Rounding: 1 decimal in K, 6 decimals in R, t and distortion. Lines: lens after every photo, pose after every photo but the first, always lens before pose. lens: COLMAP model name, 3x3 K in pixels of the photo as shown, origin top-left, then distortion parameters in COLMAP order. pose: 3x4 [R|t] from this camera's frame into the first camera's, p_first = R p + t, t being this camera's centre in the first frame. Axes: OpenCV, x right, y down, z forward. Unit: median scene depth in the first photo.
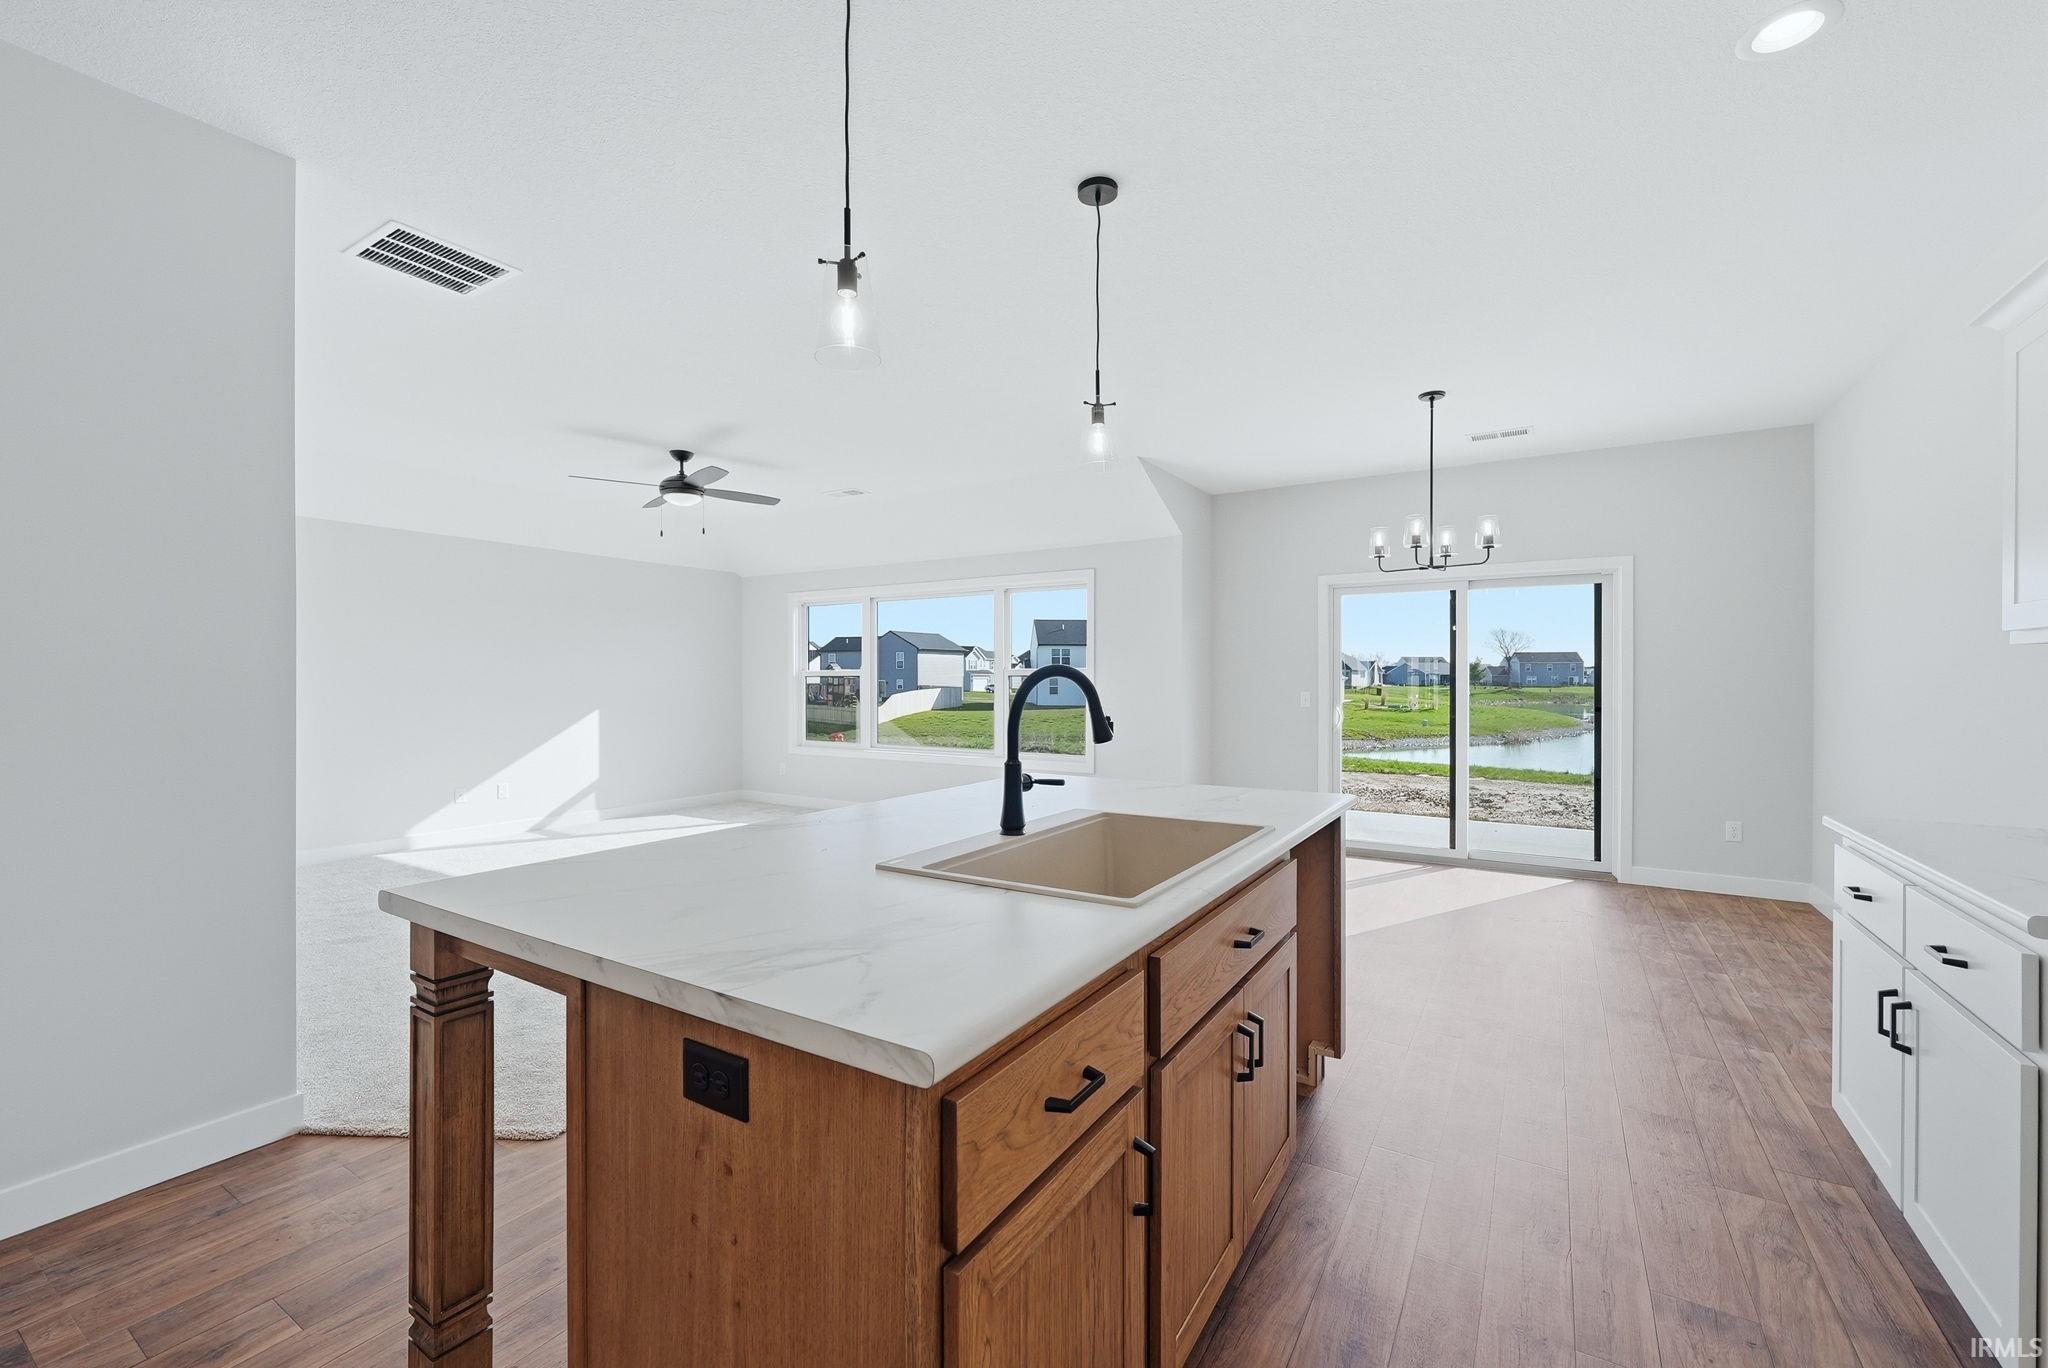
lens RADIAL K [[856.5, 0, 1013.5], [0, 856.5, 682.9], [0, 0, 1]] dist [-0.000128, -0.000552]
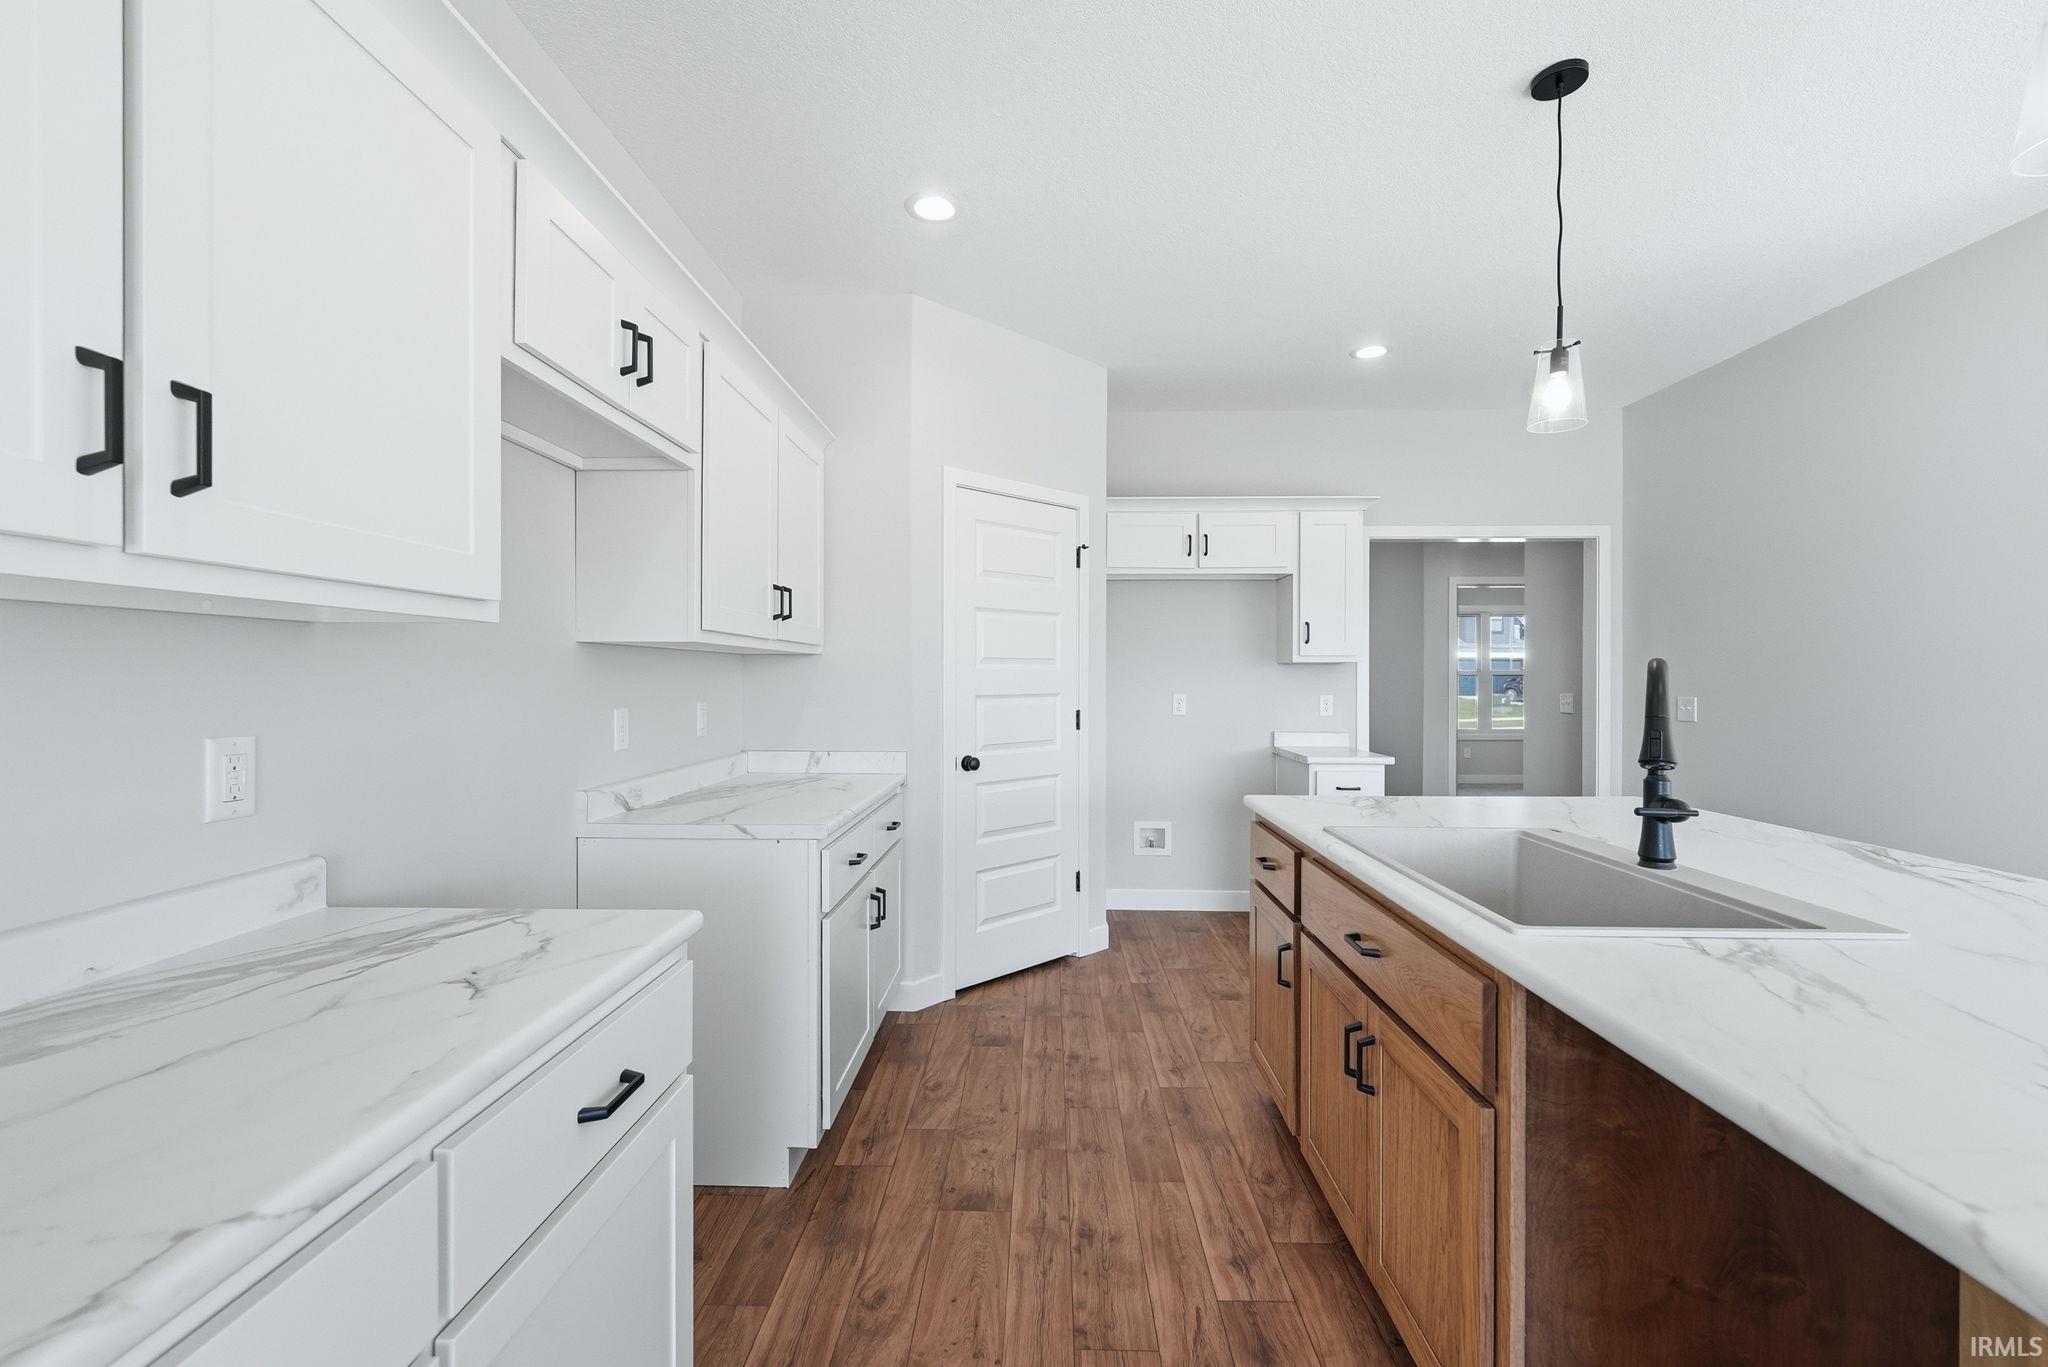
lens RADIAL K [[843.6, 0, 1024.4], [0, 843.6, 681.5], [0, 0, 1]] dist [-0.000115, -0.000460]
pose [[-0.863114, 0.001506, -0.505006, 0.468625], [-0.003619, 0.999951, 0.009166, -0.002590], [0.504995, 0.009739, -0.863067, 0.704358]]
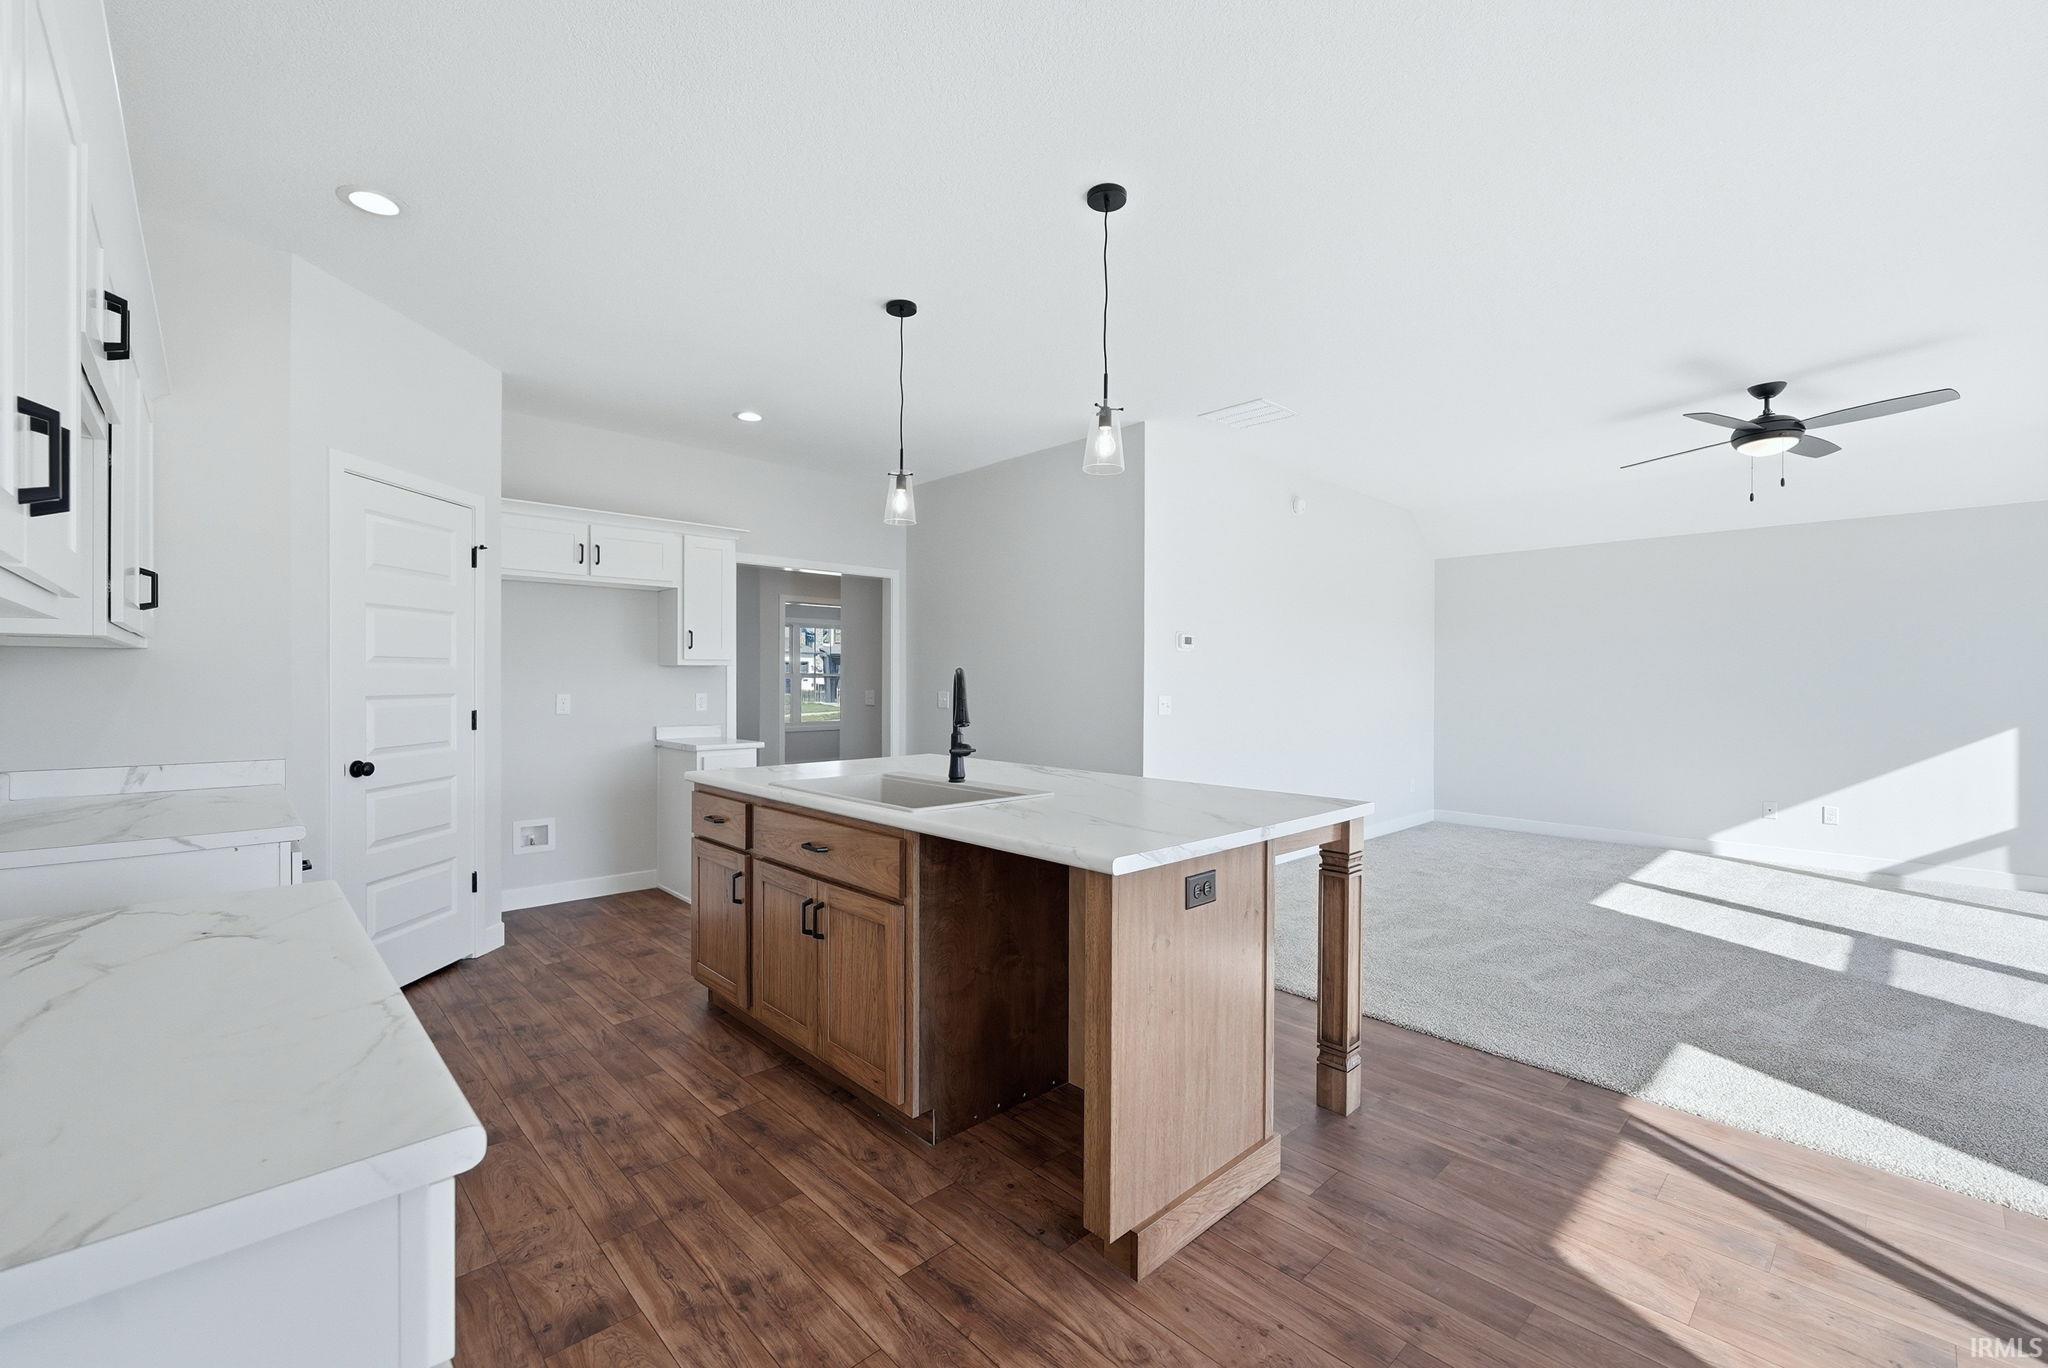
lens RADIAL K [[847.0, 0, 1022.3], [0, 847.0, 685.5], [0, 0, 1]] dist [-0.000971, -0.000046]
pose [[-0.251832, 0.005394, -0.967756, 0.708394], [-0.008320, 0.999935, 0.007739, -0.002086], [0.967735, 0.010001, -0.251771, 0.751212]]
